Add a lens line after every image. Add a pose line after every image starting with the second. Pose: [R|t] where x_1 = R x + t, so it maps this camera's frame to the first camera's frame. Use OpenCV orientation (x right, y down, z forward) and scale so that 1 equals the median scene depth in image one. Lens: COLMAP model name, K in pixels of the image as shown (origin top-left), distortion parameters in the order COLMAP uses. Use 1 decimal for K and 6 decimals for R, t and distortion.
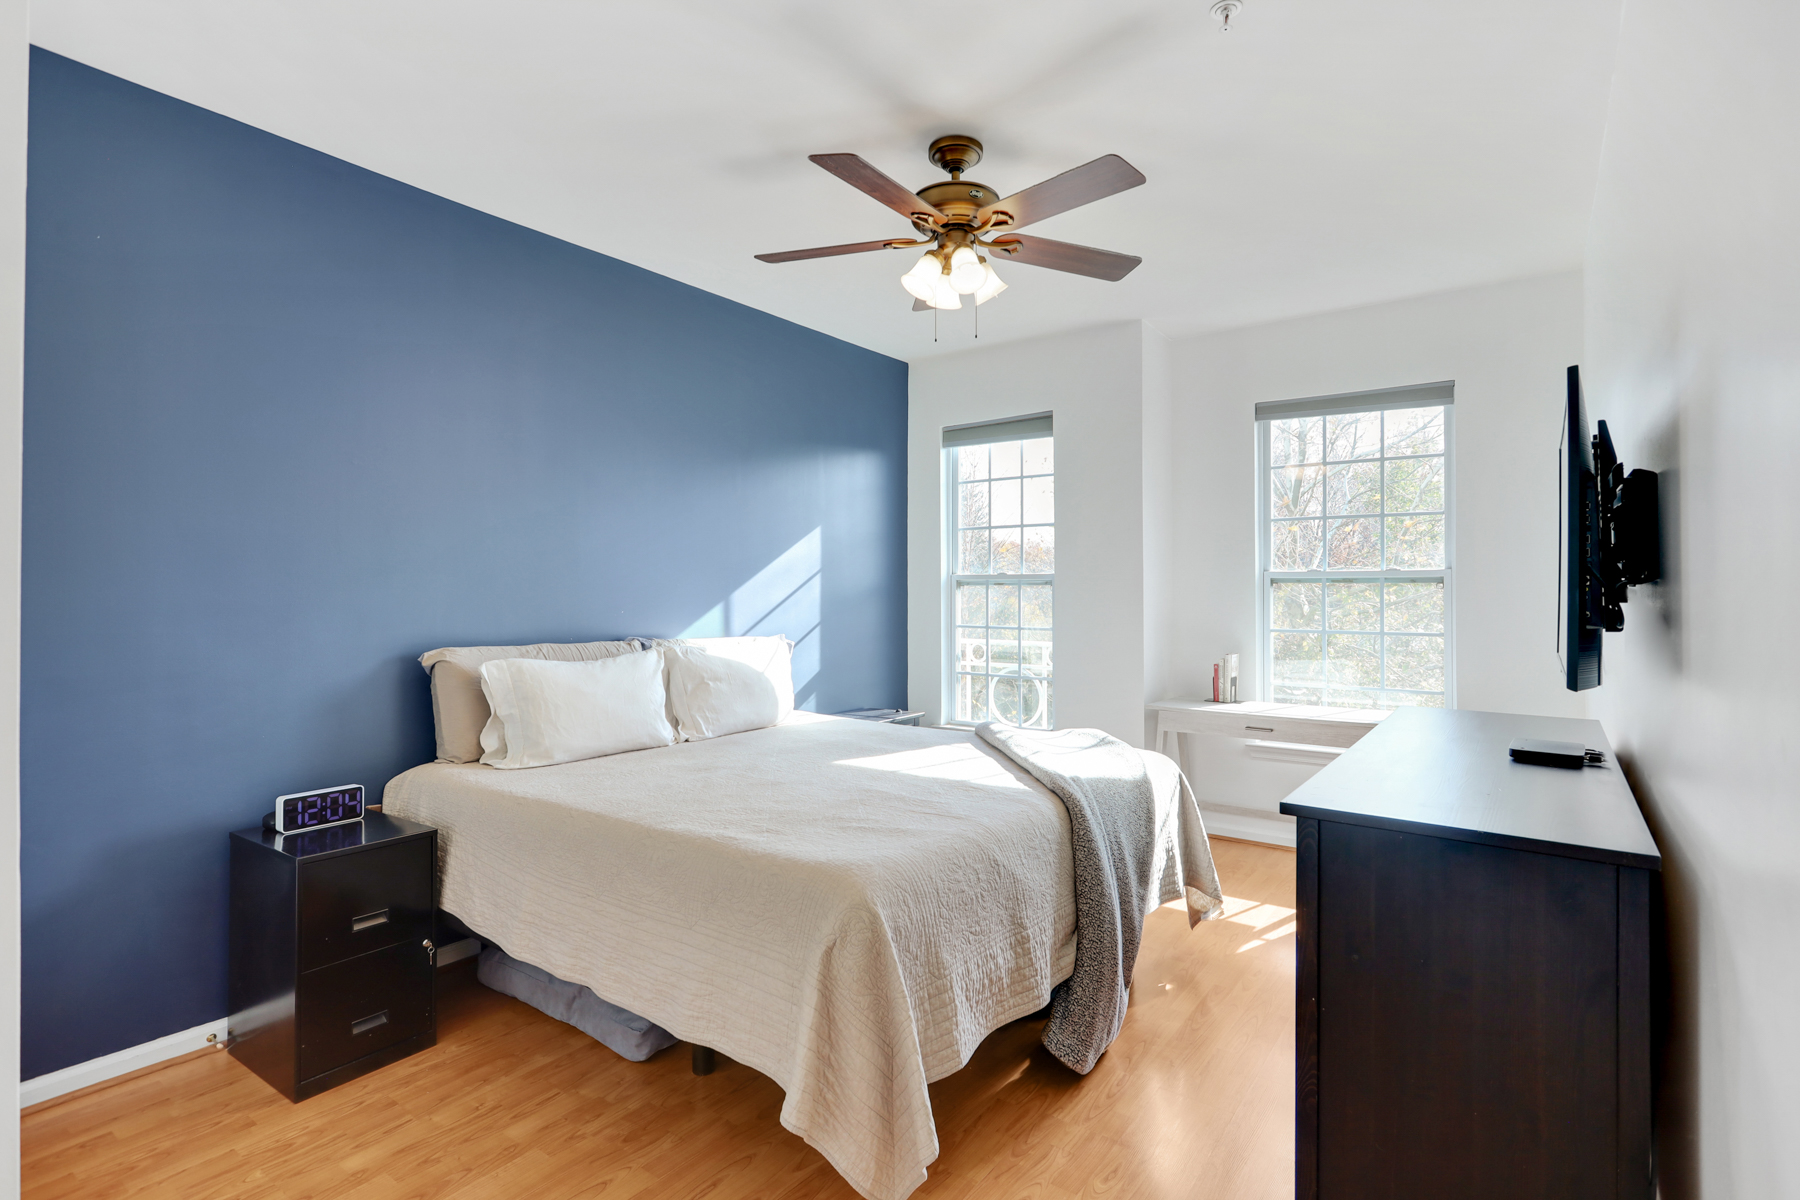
lens RADIAL K [[873.4, 0, 903.2], [0, 873.4, 596.2], [0, 0, 1]] dist [-0.008977, 0.004397]
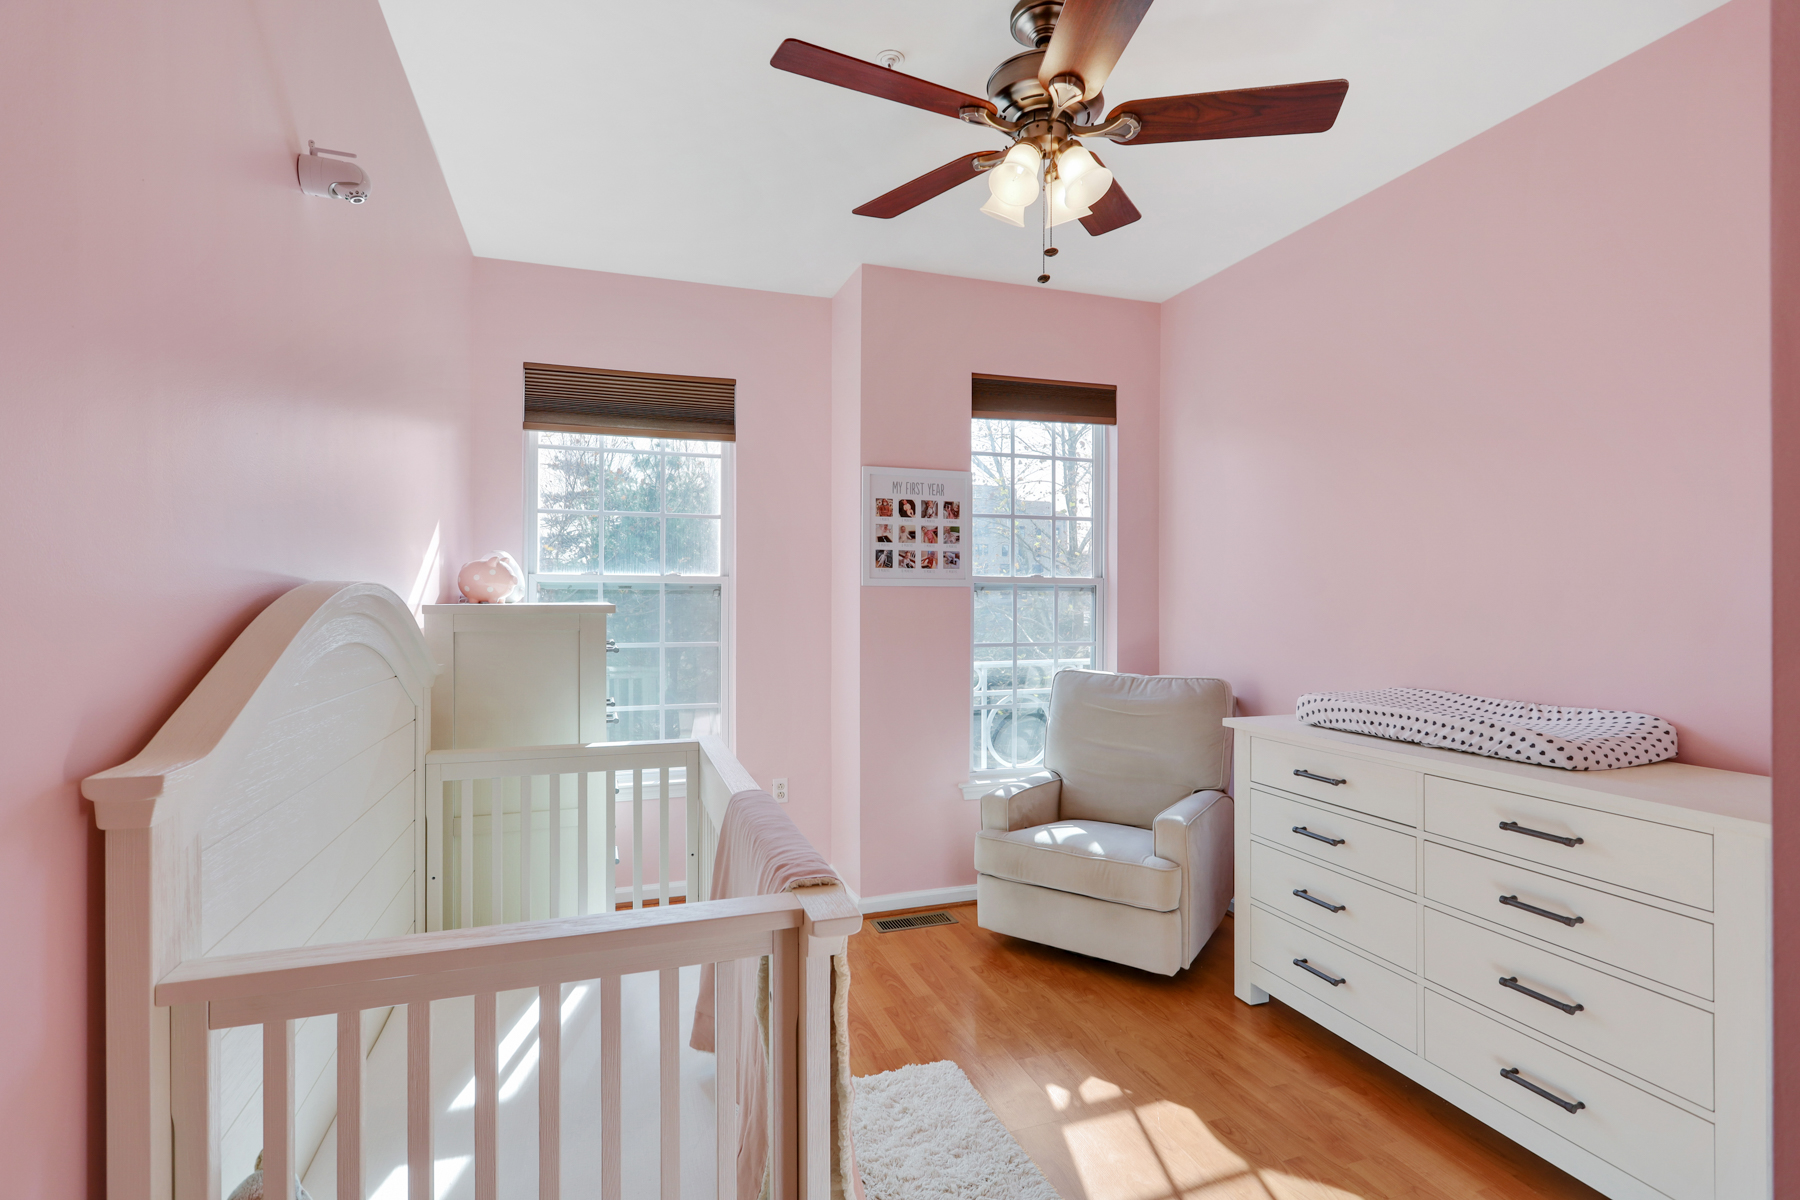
lens RADIAL K [[873.4, 0, 912.3], [0, 873.4, 598.8], [0, 0, 1]] dist [-0.008977, 0.004397]
pose [[0.552527, 0.001743, 0.833493, -0.589900], [-0.001148, 0.999998, -0.001330, -0.004126], [-0.833494, -0.000222, 0.552529, 0.634970]]
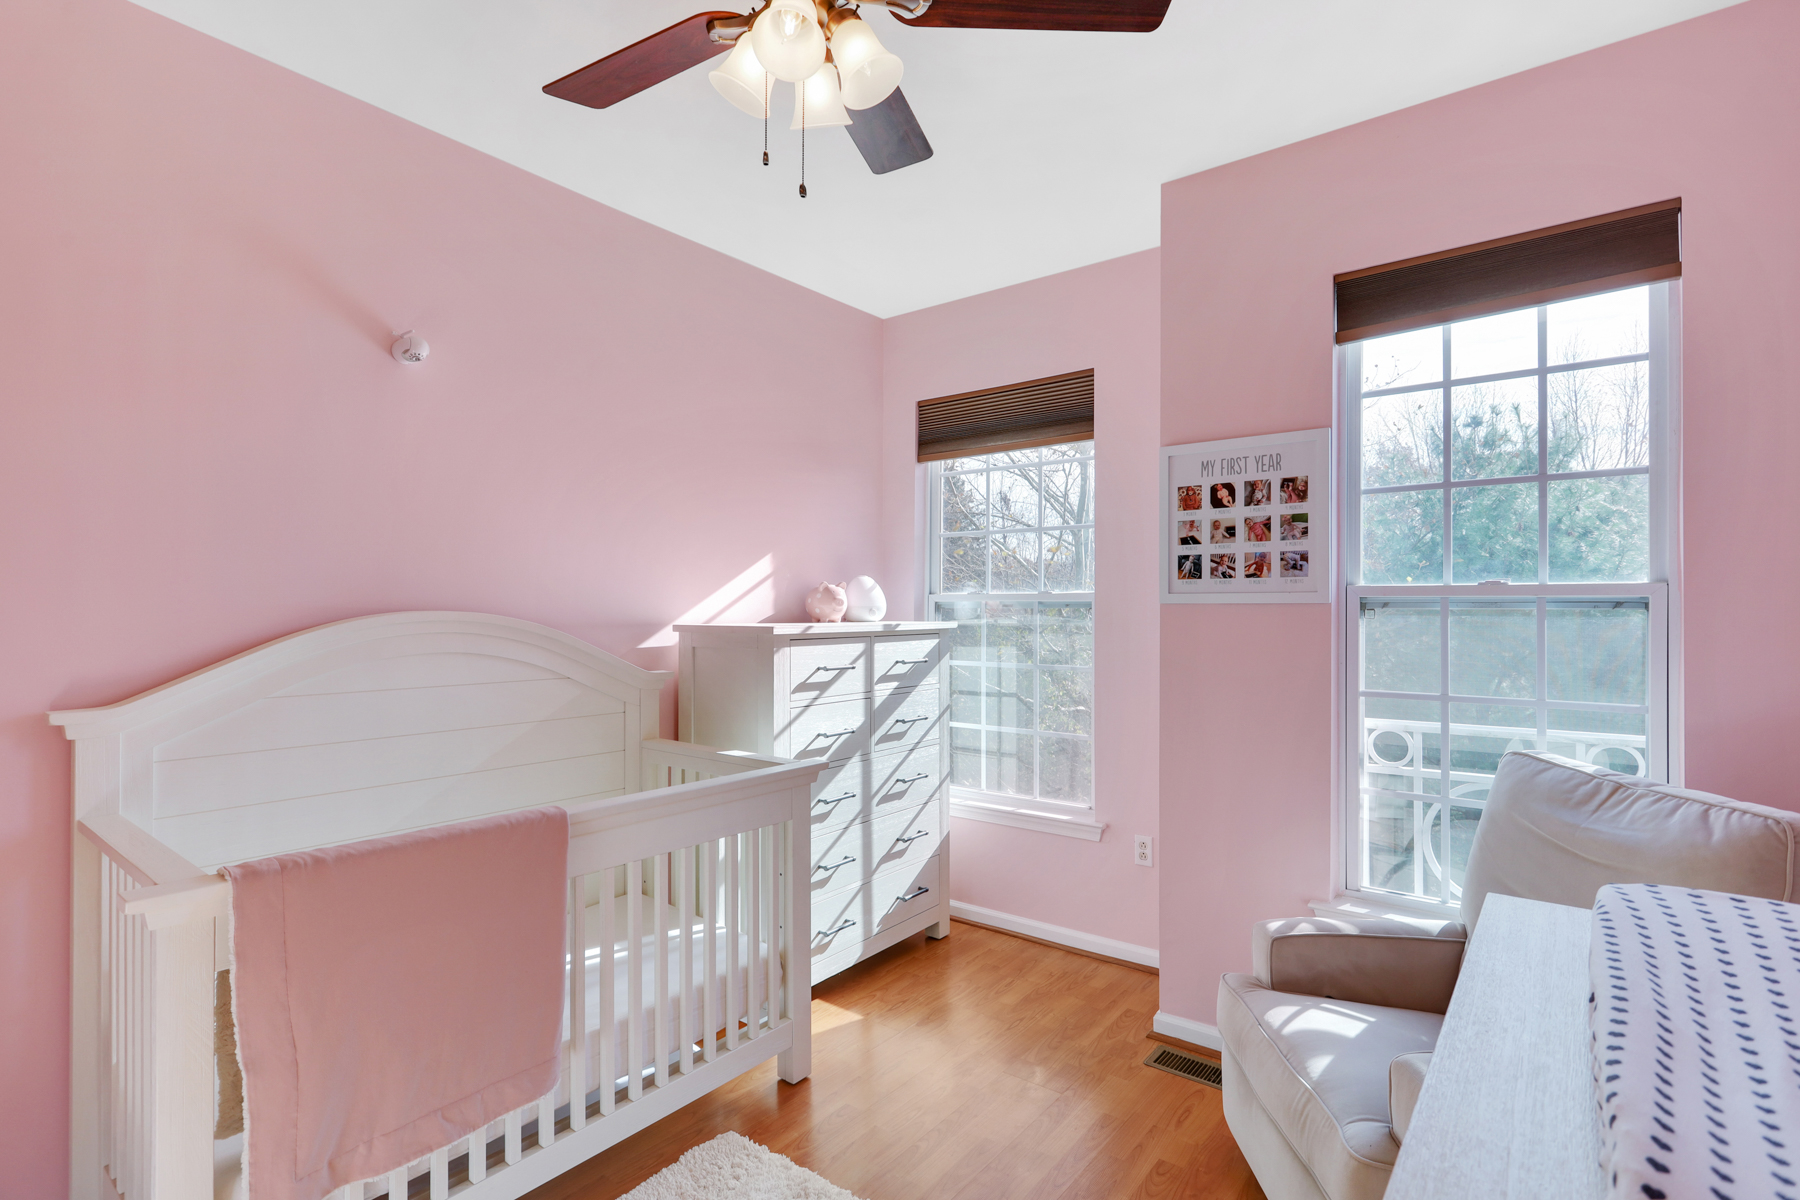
lens RADIAL K [[873.4, 0, 899.6], [0, 873.4, 605.0], [0, 0, 1]] dist [-0.008977, 0.004397]
pose [[0.999554, 0.001004, -0.029854, -0.177607], [-0.001163, 0.999985, -0.005315, -0.011489], [0.029849, 0.005348, 0.999540, 0.516370]]
